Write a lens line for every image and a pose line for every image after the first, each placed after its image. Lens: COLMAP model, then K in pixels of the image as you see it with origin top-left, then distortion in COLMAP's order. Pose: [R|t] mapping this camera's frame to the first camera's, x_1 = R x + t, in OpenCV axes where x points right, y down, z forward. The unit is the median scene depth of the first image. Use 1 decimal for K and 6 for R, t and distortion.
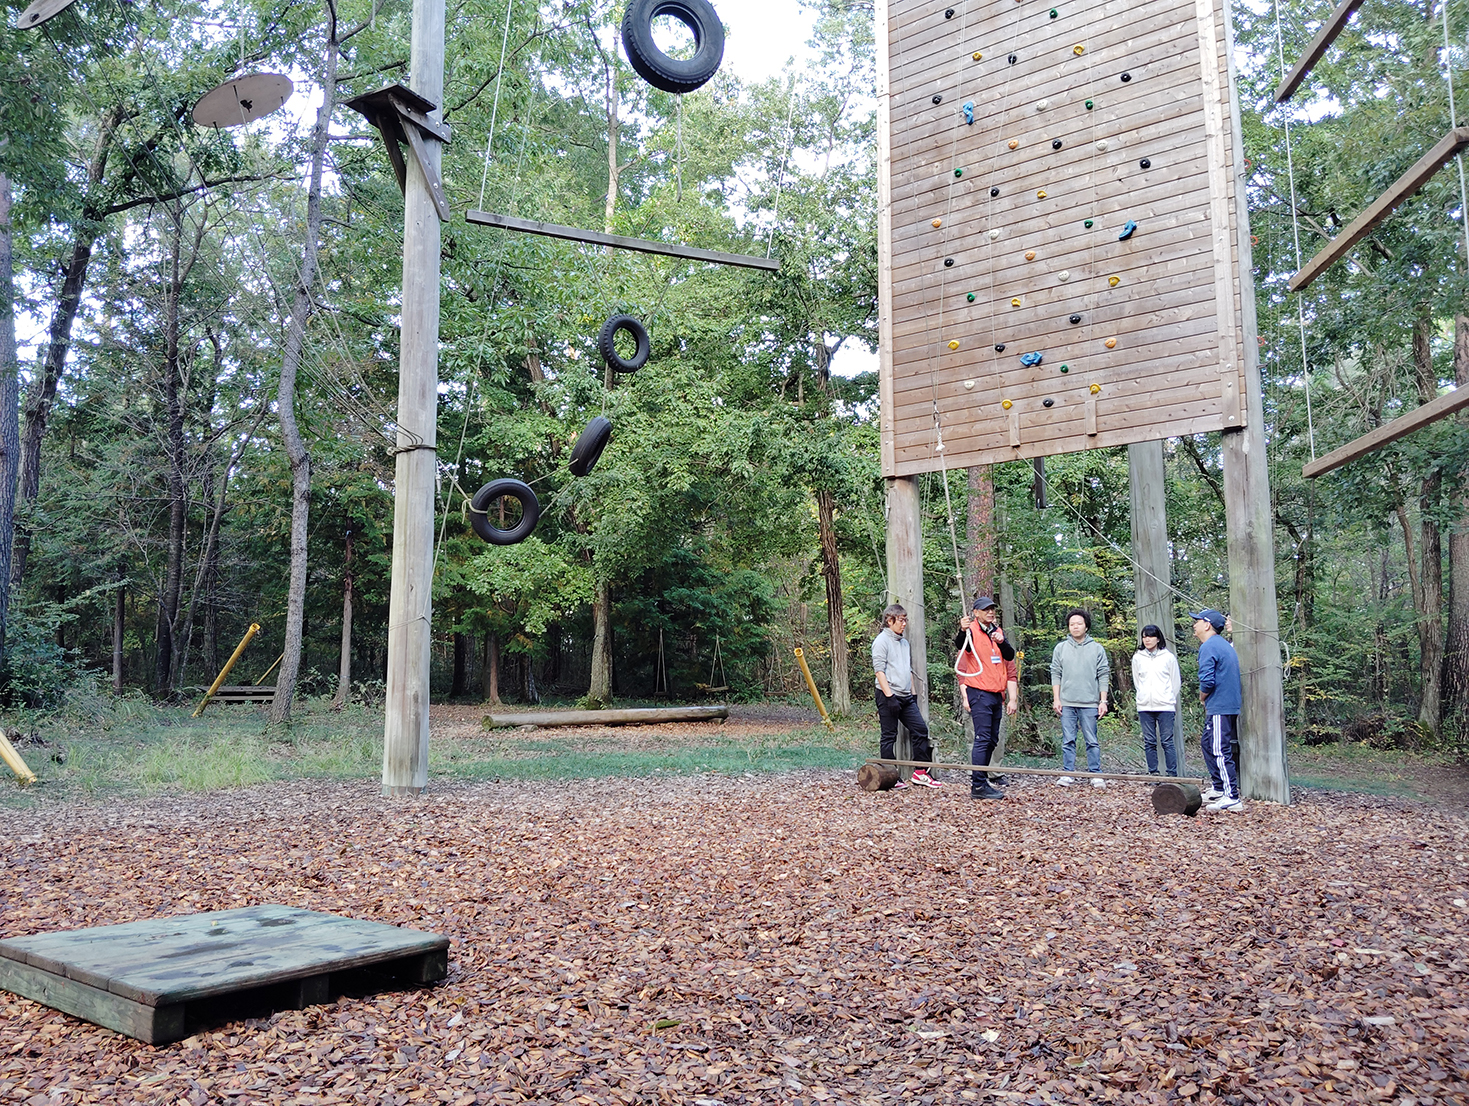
lens RADIAL K [[1203.2, 0, 734.5], [0, 1203.2, 553.0], [0, 0, 1]] dist [0.097767, -0.191876]
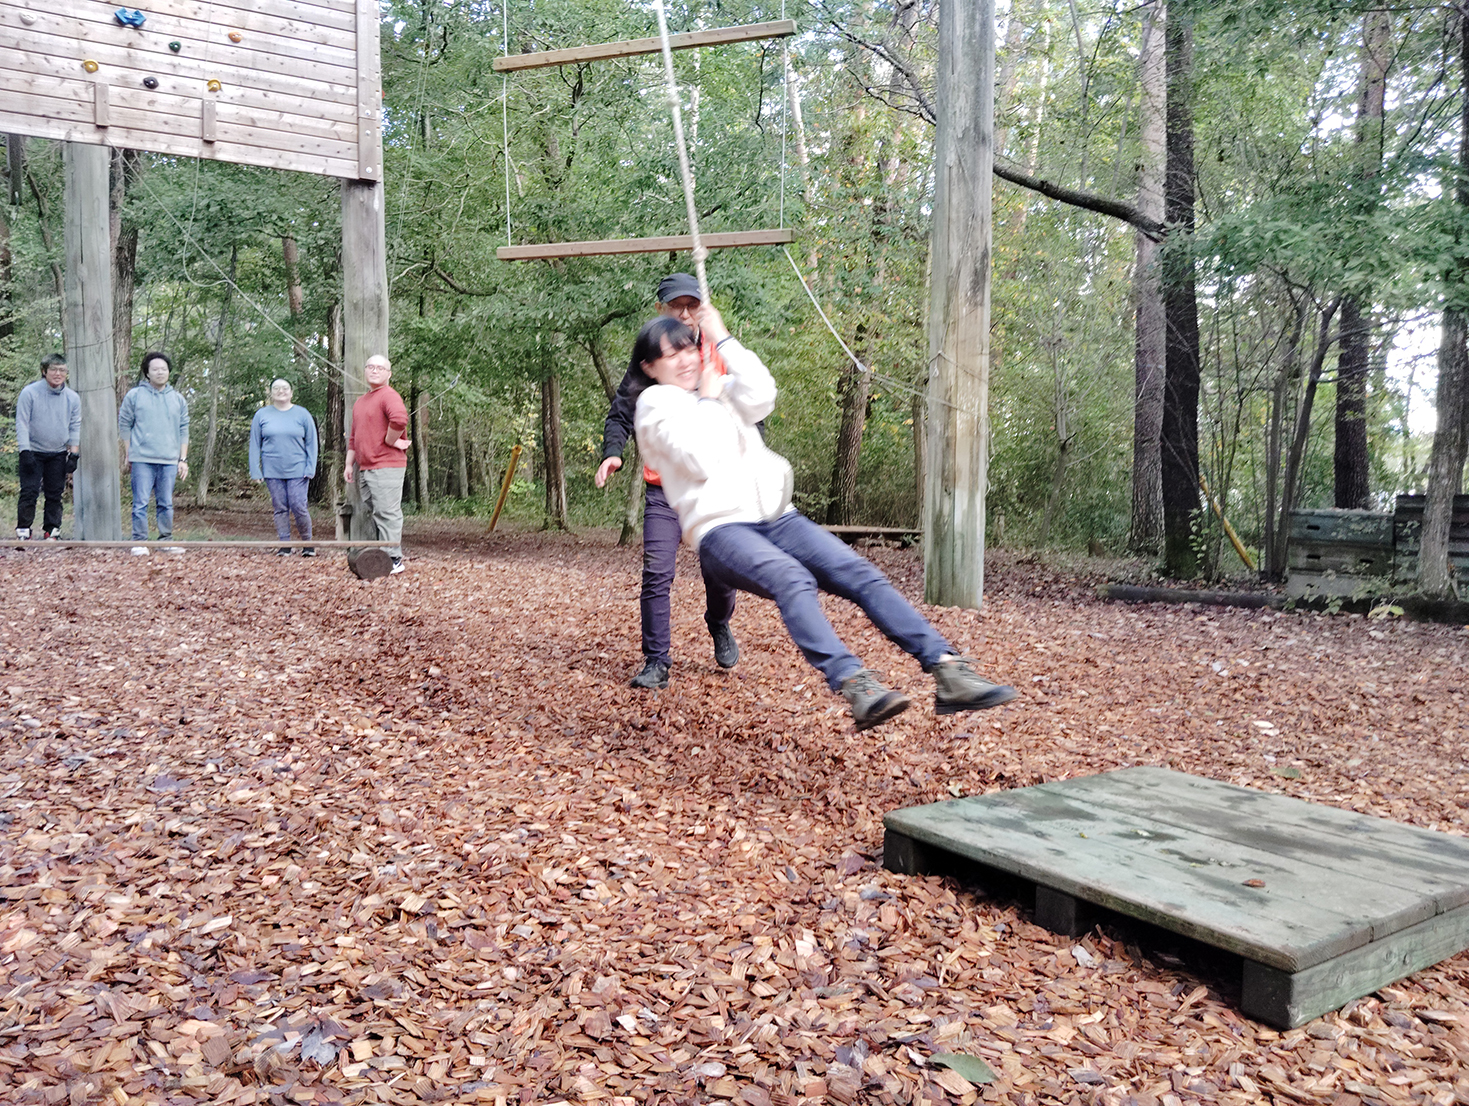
lens RADIAL K [[1203.2, 0, 734.5], [0, 1203.2, 553.0], [0, 0, 1]] dist [0.097767, -0.191876]
pose [[0.311043, -0.051673, 0.948990, -0.376000], [-0.130592, 0.986726, 0.096531, 0.049197], [-0.941381, -0.153956, 0.300166, 0.361427]]
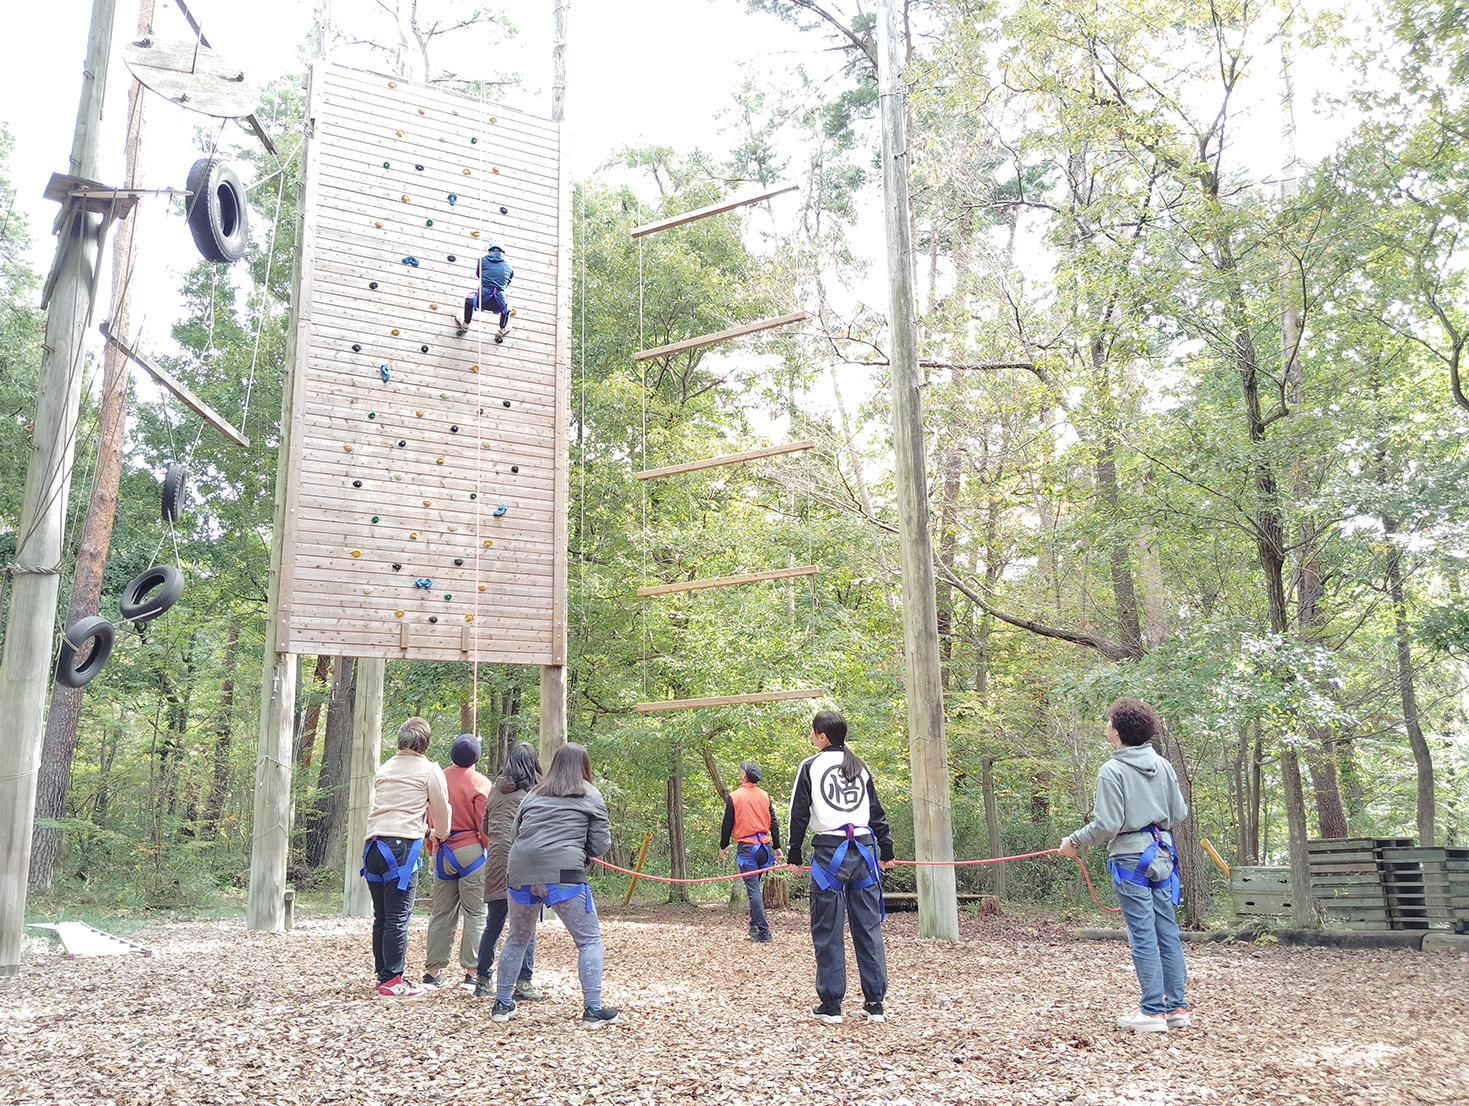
lens RADIAL K [[1203.2, 0, 734.5], [0, 1203.2, 553.0], [0, 0, 1]] dist [0.097767, -0.191876]
pose [[0.410507, 0.217004, 0.885660, -0.759822], [-0.096847, 0.976152, -0.194288, 0.026226], [-0.906700, -0.006017, 0.421733, 0.161492]]
